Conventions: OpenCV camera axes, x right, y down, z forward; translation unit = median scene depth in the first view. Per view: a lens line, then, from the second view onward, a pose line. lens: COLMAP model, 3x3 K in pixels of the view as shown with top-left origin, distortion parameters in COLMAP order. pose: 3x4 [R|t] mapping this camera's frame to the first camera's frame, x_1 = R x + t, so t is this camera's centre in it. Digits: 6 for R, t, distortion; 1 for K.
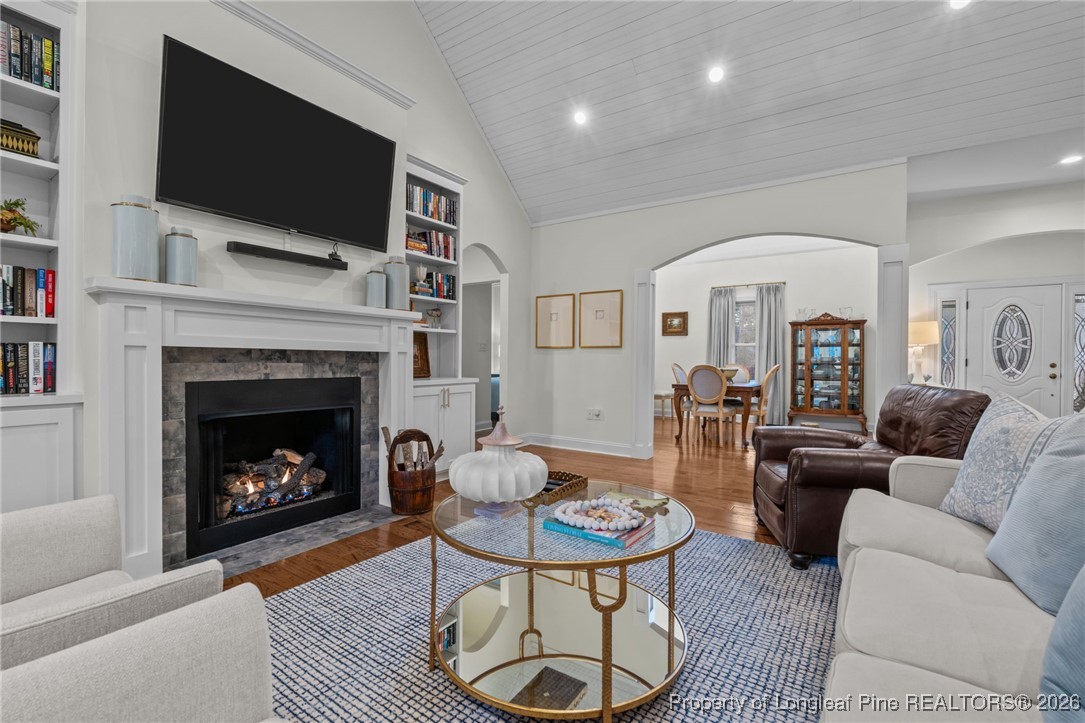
lens RADIAL K [[471.1, 0, 547.6], [0, 471.1, 361.3], [0, 0, 1]] dist [-0.001855, -0.000336]
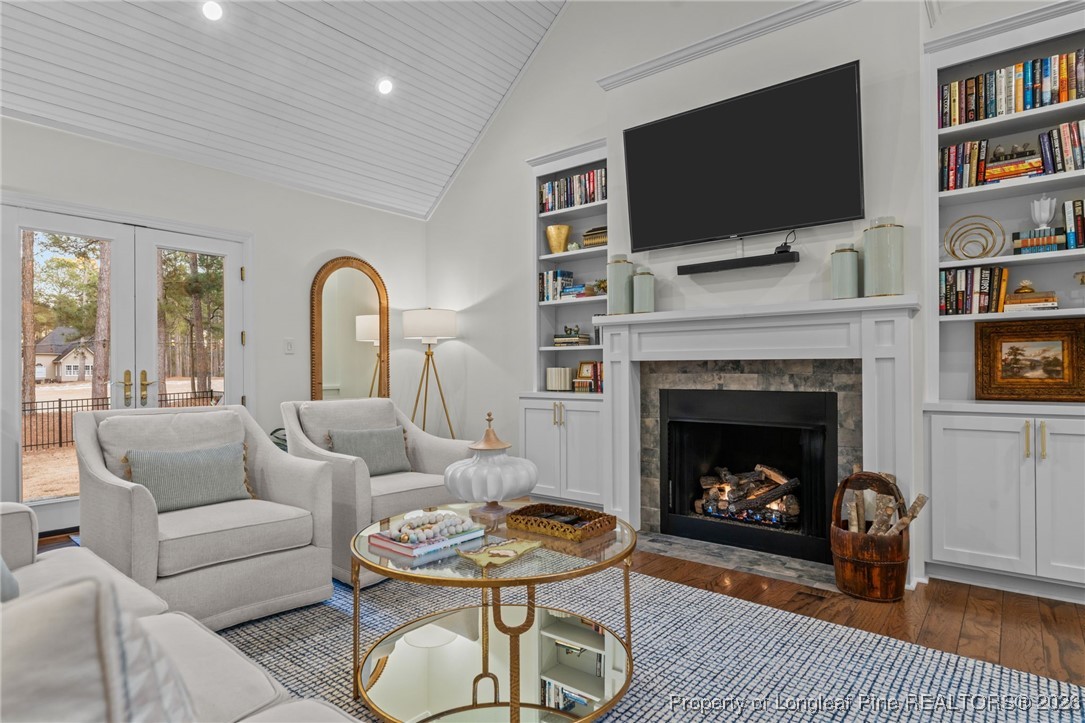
lens RADIAL K [[603.7, 0, 550.8], [0, 603.7, 365.6], [0, 0, 1]] dist [0.002008, 0.000740]
pose [[-0.079853, -0.013516, -0.996715, 0.724734], [0.001783, 0.999905, -0.013703, 0.003126], [0.996805, -0.002871, -0.079822, 0.727308]]
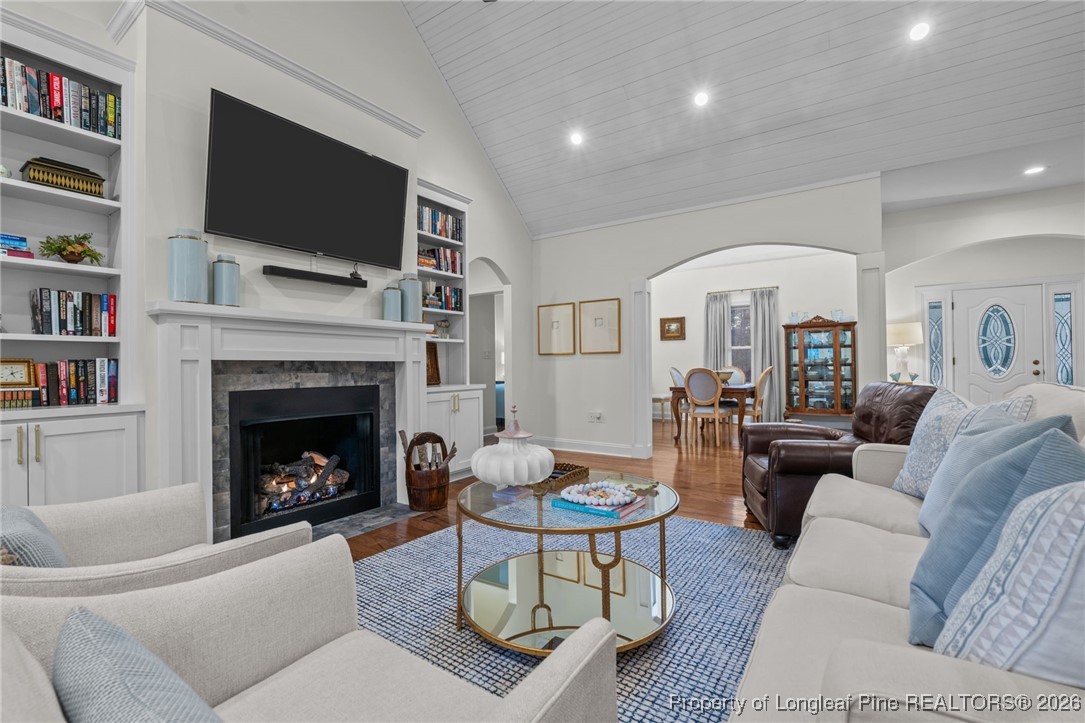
lens RADIAL K [[471.1, 0, 544.6], [0, 471.1, 359.7], [0, 0, 1]] dist [-0.001855, -0.000336]
pose [[0.999786, -0.018730, -0.008810, -0.004882], [0.018578, 0.999684, -0.016960, 0.000991], [0.009125, 0.016793, 0.999817, -0.100992]]
